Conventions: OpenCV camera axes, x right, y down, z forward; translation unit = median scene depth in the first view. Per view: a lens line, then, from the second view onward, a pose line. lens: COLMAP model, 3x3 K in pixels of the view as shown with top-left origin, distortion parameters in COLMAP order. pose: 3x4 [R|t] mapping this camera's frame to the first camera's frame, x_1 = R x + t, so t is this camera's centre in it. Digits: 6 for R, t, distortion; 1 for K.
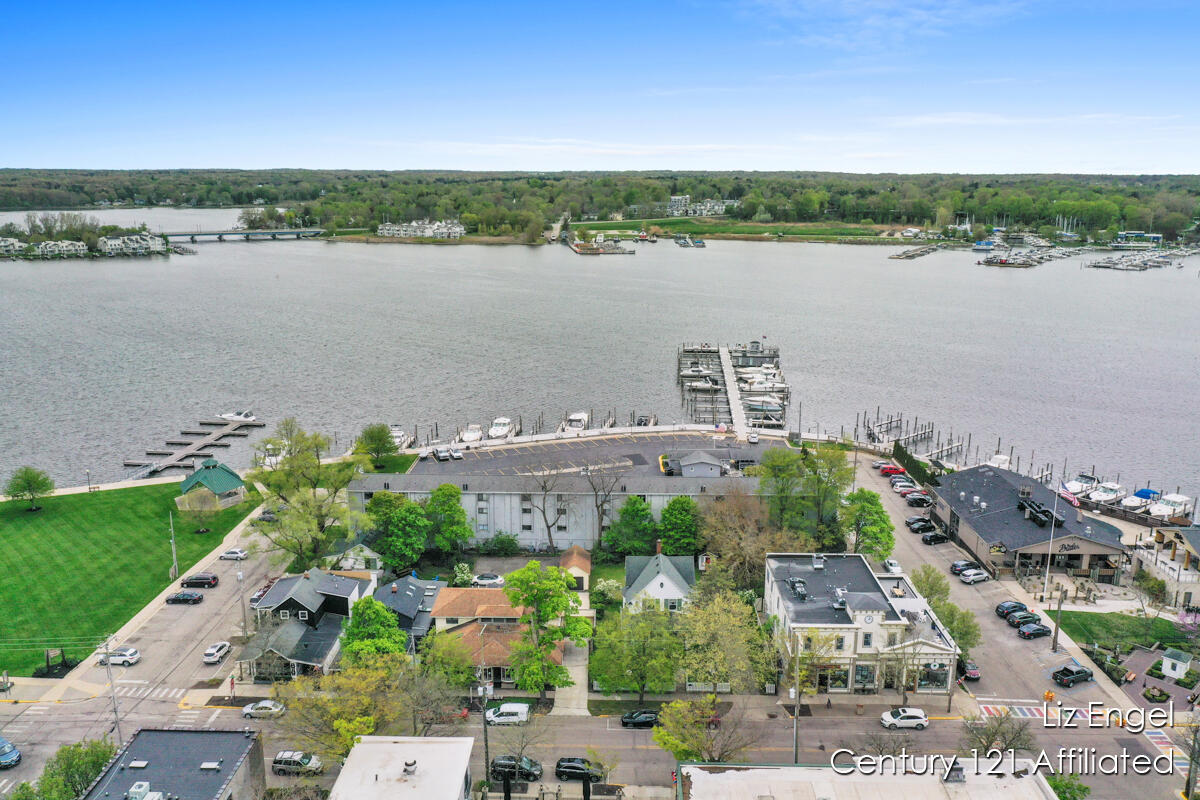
lens RADIAL K [[872.8, 0, 600.0], [0, 872.8, 400.0], [0, 0, 1]] dist [-0.005585, -0.000090]
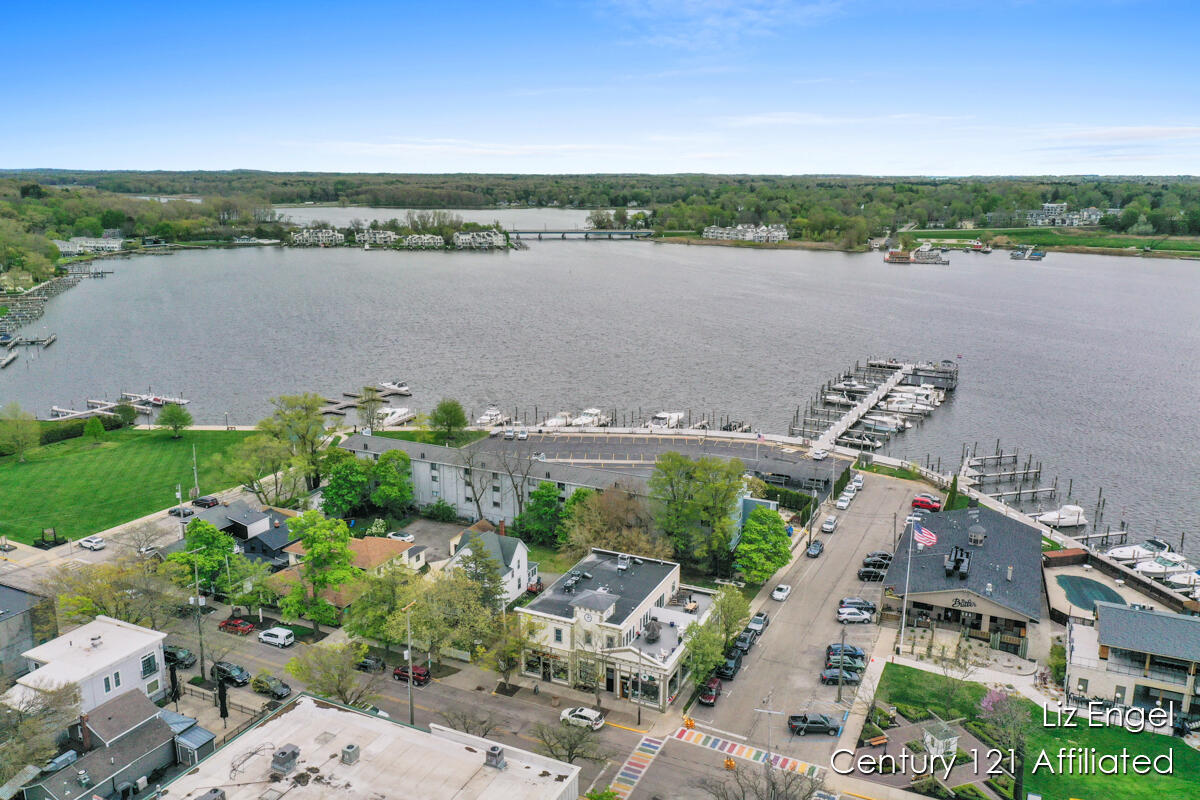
lens RADIAL K [[872.8, 0, 600.0], [0, 872.8, 400.0], [0, 0, 1]] dist [-0.005585, -0.000090]
pose [[0.923354, 0.095211, -0.371957, 0.272680], [-0.097005, 0.995186, 0.013933, -0.004991], [0.371493, 0.023217, 0.928145, 0.027980]]
